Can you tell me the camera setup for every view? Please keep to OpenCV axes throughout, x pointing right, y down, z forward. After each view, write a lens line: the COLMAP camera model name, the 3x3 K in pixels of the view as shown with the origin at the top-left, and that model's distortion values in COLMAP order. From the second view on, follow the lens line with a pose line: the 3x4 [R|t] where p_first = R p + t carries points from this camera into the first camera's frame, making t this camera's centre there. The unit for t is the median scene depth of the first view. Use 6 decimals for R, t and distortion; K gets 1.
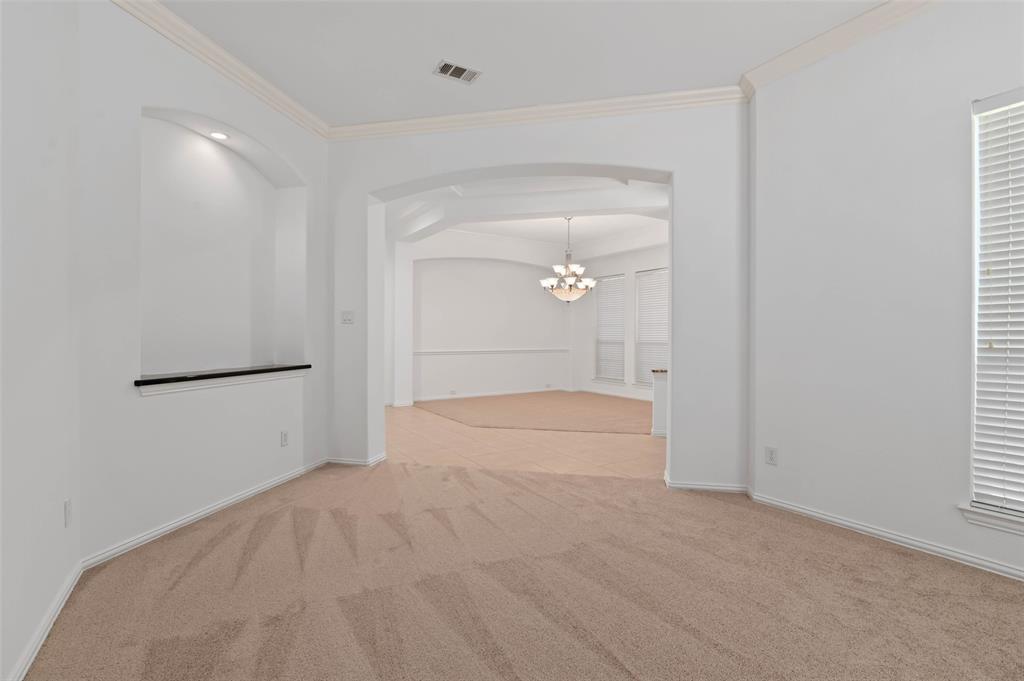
lens RADIAL K [[471.7, 0, 513.2], [0, 471.7, 338.4], [0, 0, 1]] dist [-0.008422, -0.000441]
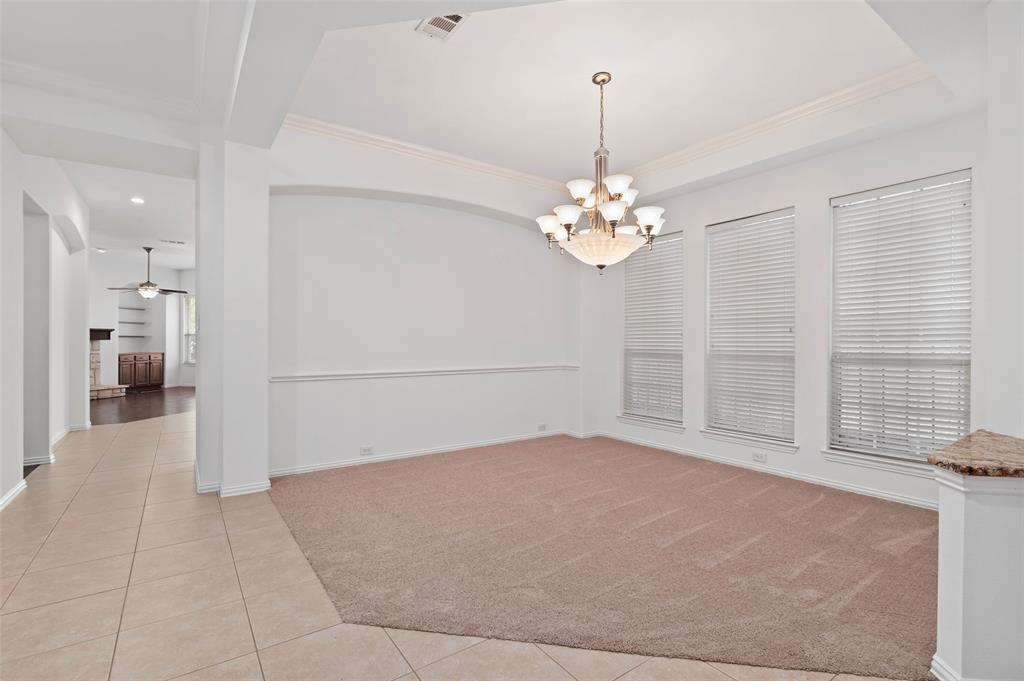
lens RADIAL K [[471.7, 0, 511.2], [0, 471.7, 343.0], [0, 0, 1]] dist [-0.008422, -0.000441]
pose [[0.998933, -0.001980, 0.046141, 0.009443], [0.002262, 0.999979, -0.006045, -0.002128], [-0.046128, 0.006143, 0.998917, 0.471185]]
